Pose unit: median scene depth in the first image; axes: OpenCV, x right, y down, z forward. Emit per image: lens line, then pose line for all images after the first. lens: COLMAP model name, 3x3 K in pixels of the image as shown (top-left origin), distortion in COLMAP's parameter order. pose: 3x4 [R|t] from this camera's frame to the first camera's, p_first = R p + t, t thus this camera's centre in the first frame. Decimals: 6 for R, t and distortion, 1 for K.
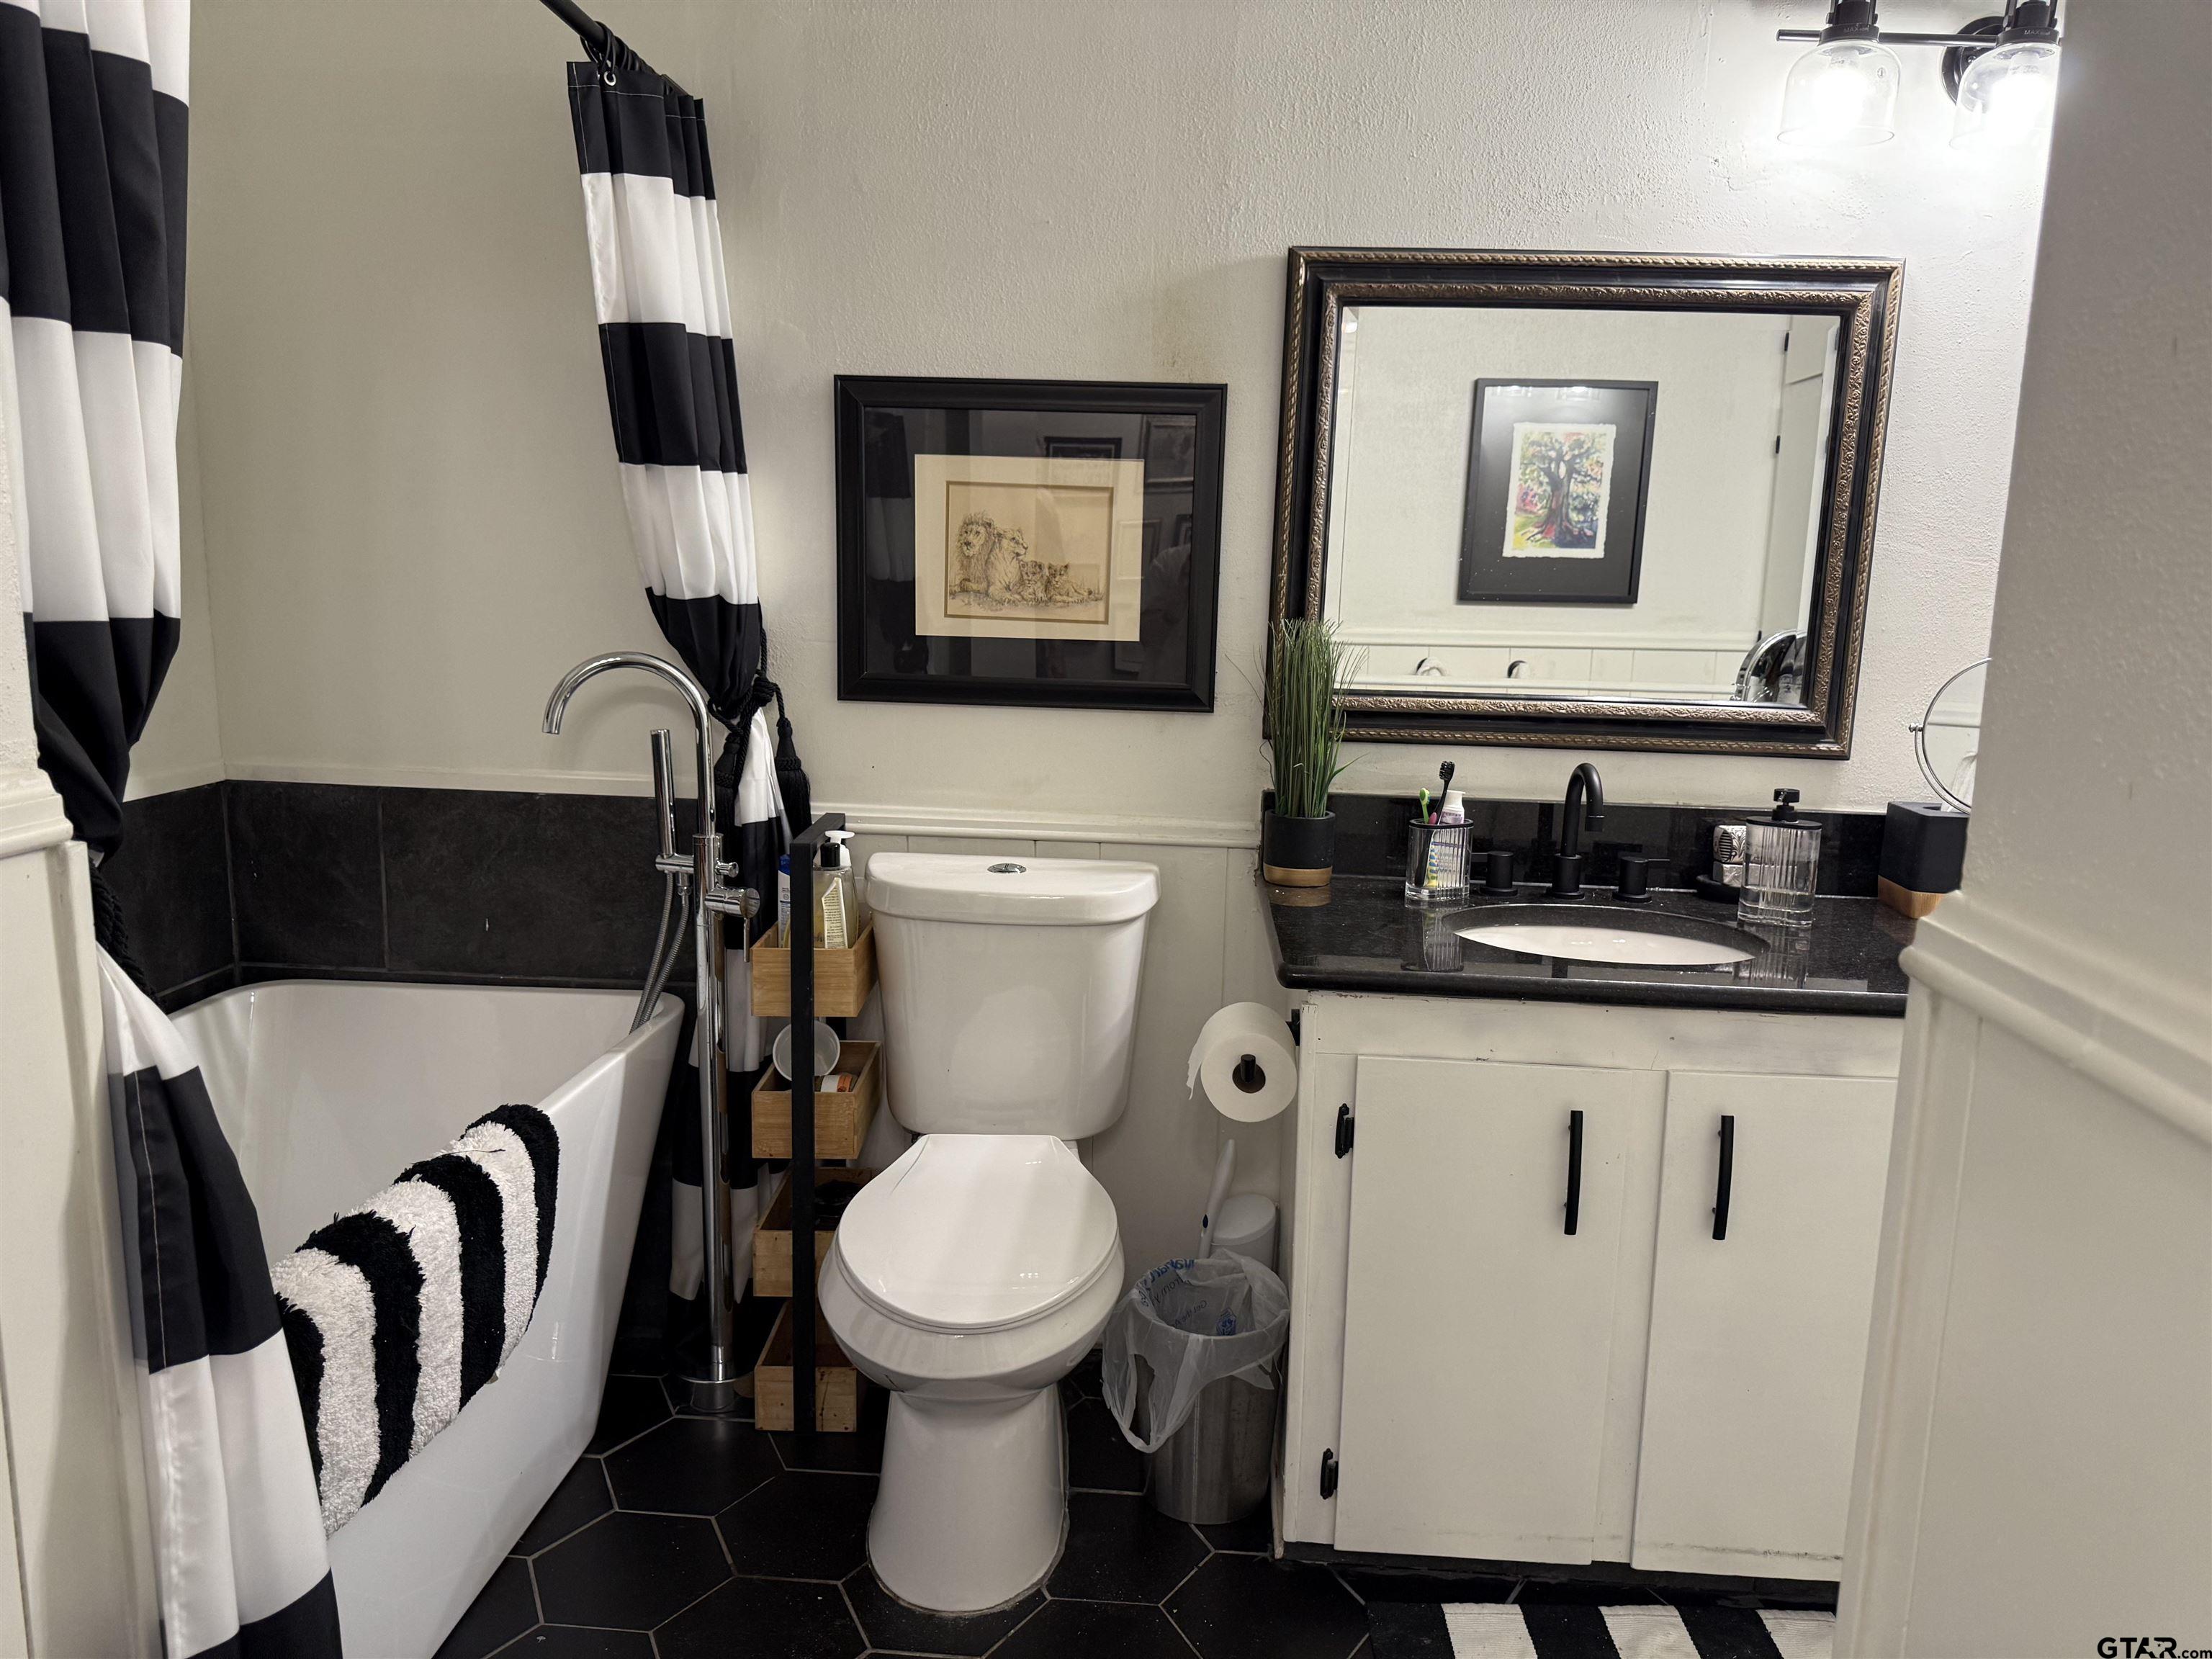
lens RADIAL K [[1575.5, 0, 1120.2], [0, 1575.5, 836.9], [0, 0, 1]] dist [0.108402, -0.168367]
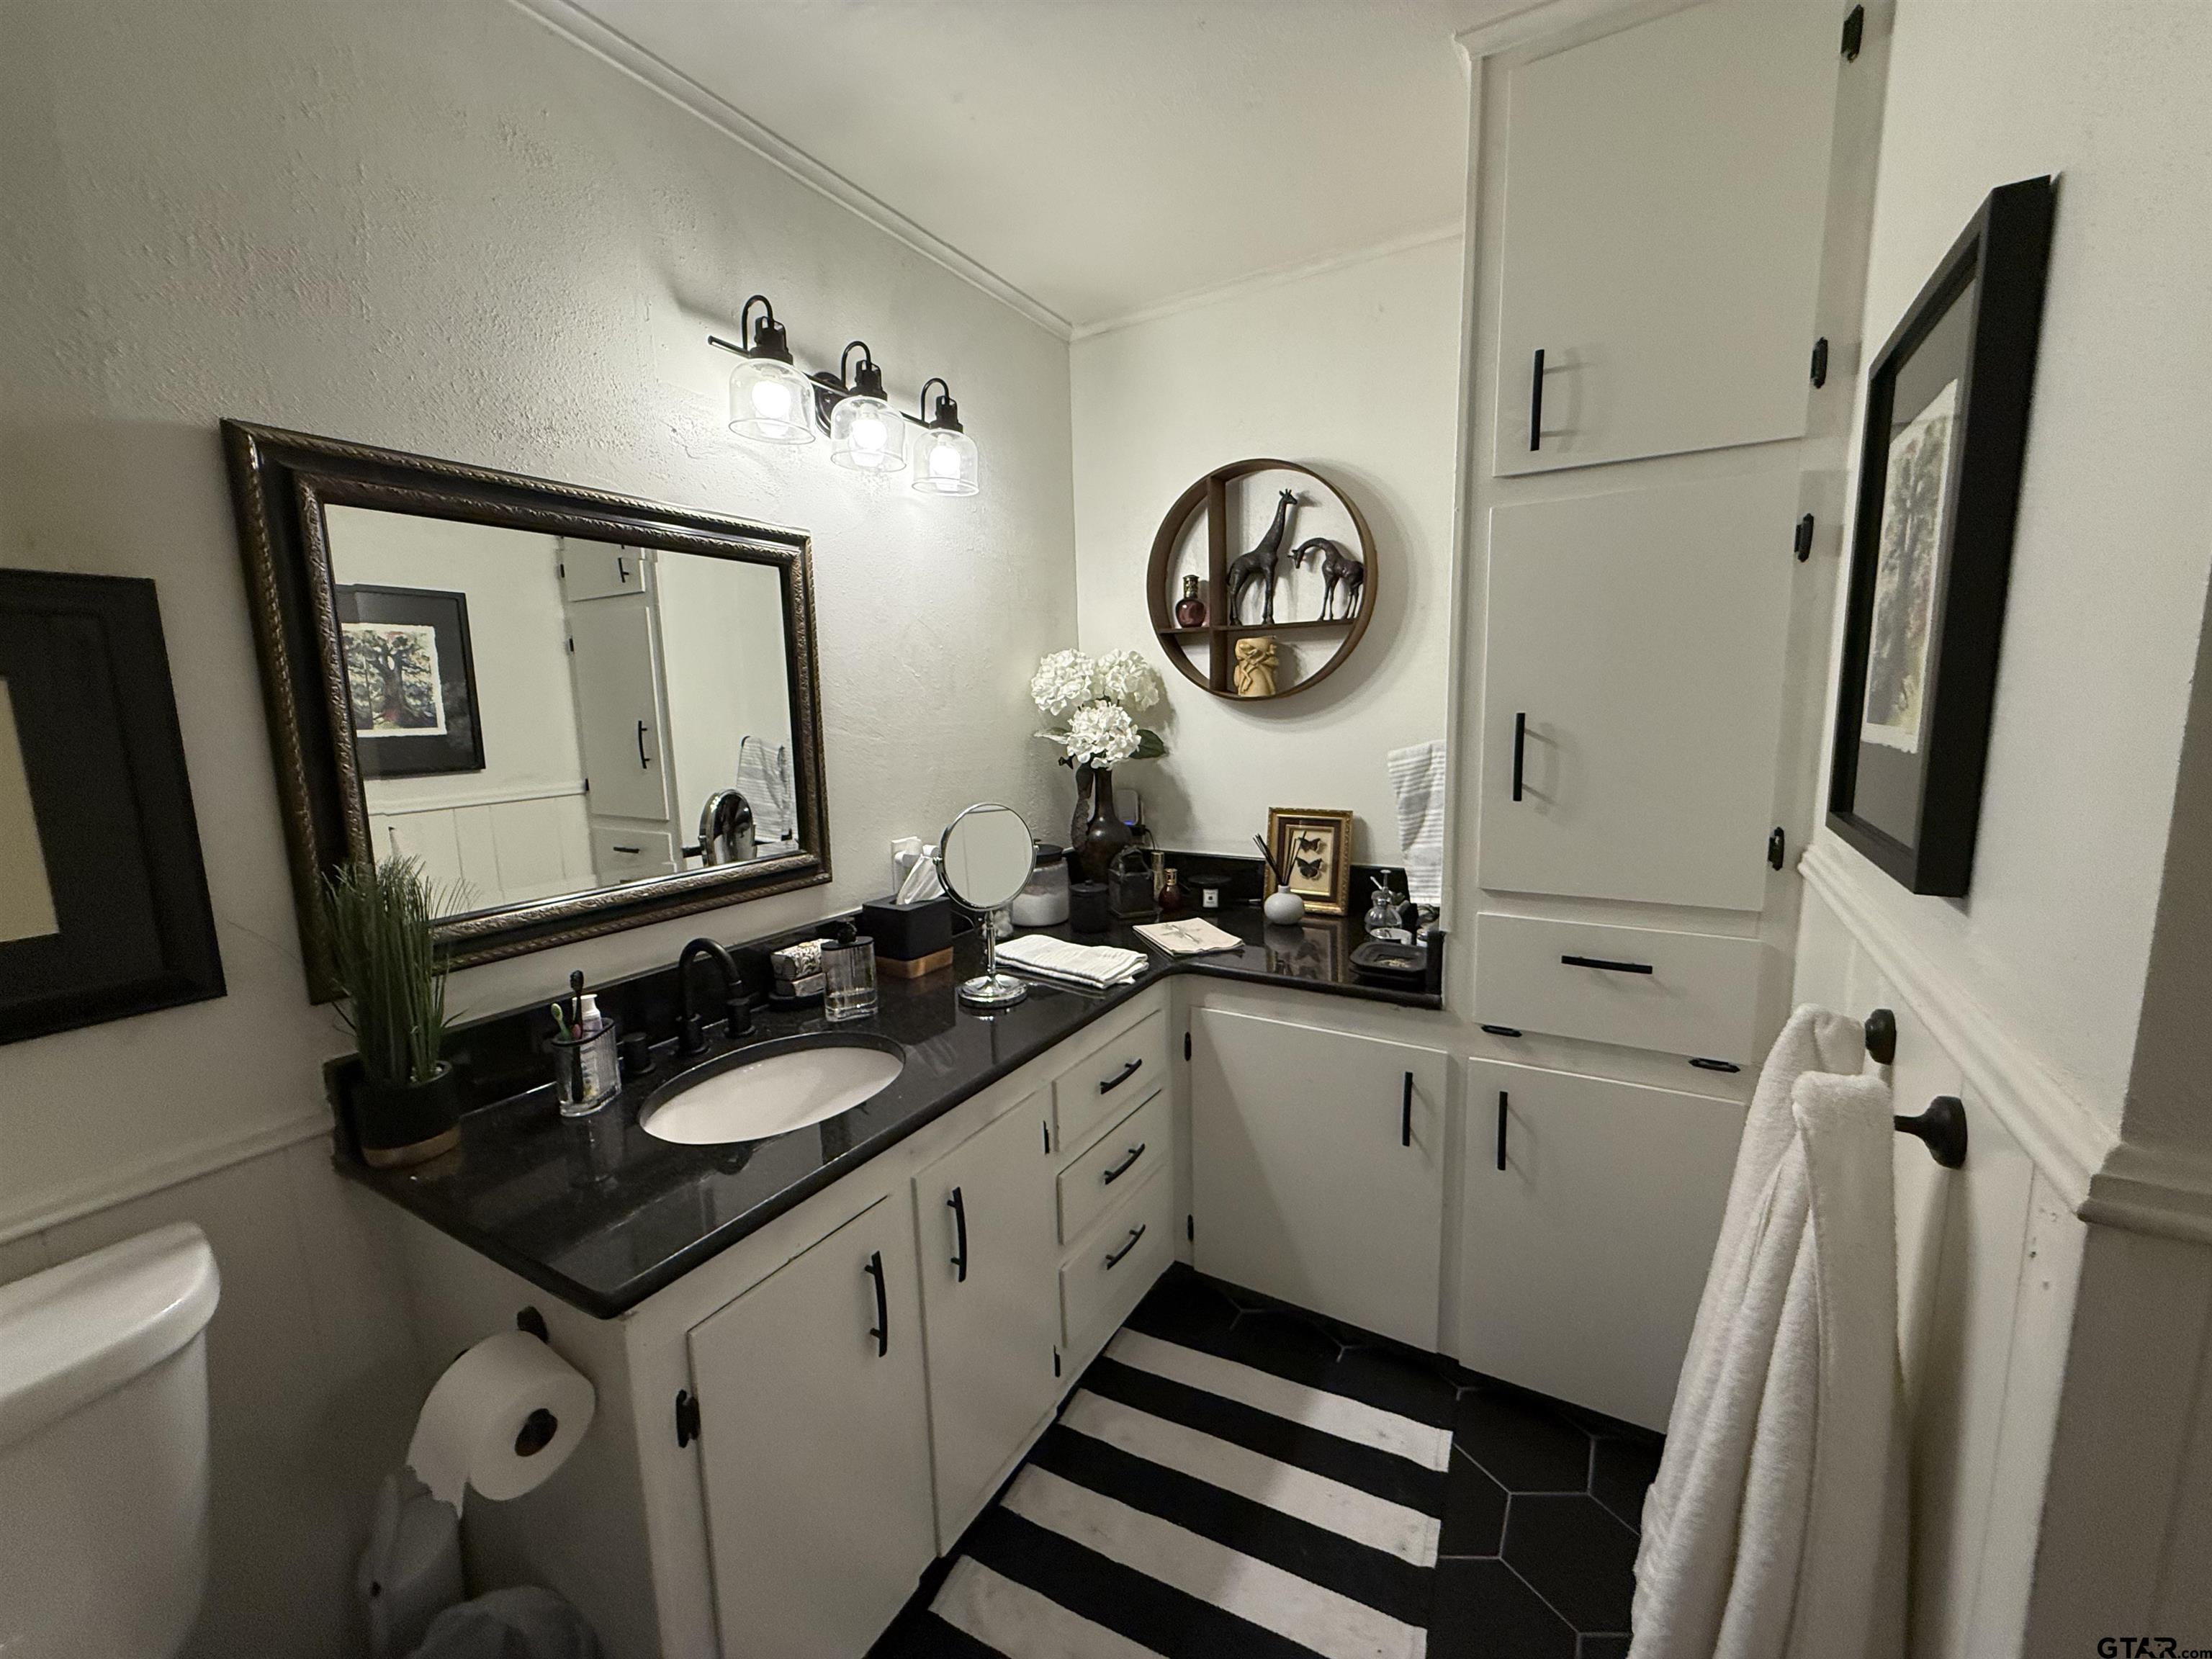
lens RADIAL K [[892.9, 0, 1106.0], [0, 892.9, 829.5], [0, 0, 1]] dist [0.001878, 0.000031]
pose [[0.465819, -0.167315, 0.868918, -0.110536], [0.185462, 0.978612, 0.089012, -0.118923], [-0.865226, 0.119688, 0.486887, 0.401349]]
